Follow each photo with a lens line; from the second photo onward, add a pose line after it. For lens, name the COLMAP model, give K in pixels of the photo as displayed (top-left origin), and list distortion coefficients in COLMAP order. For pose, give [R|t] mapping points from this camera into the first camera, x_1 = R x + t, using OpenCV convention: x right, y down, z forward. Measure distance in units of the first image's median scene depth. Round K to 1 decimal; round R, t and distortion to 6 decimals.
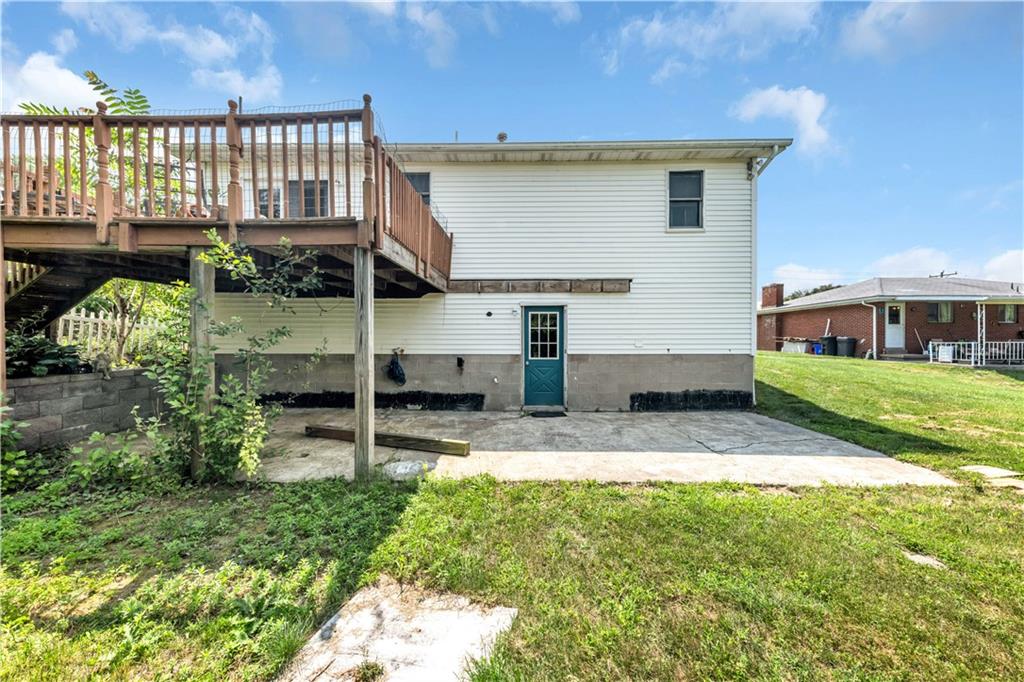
lens RADIAL K [[373.3, 0, 512.0], [0, 373.3, 341.0], [0, 0, 1]] dist [0.021522, -0.000002]
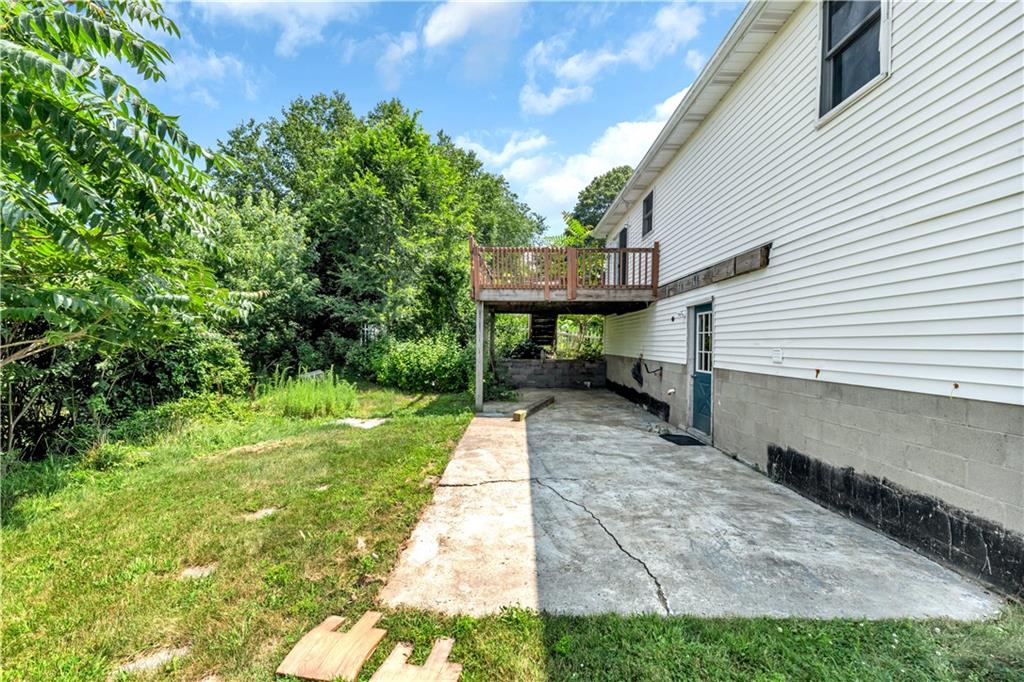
lens RADIAL K [[403.8, 0, 512.0], [0, 403.8, 341.0], [0, 0, 1]] dist [0.000736, 0.000076]
pose [[-0.006371, -0.006139, -0.999961, 0.933810], [-0.017075, 0.999836, -0.006029, -0.005730], [0.999834, 0.017036, -0.006474, 0.613087]]
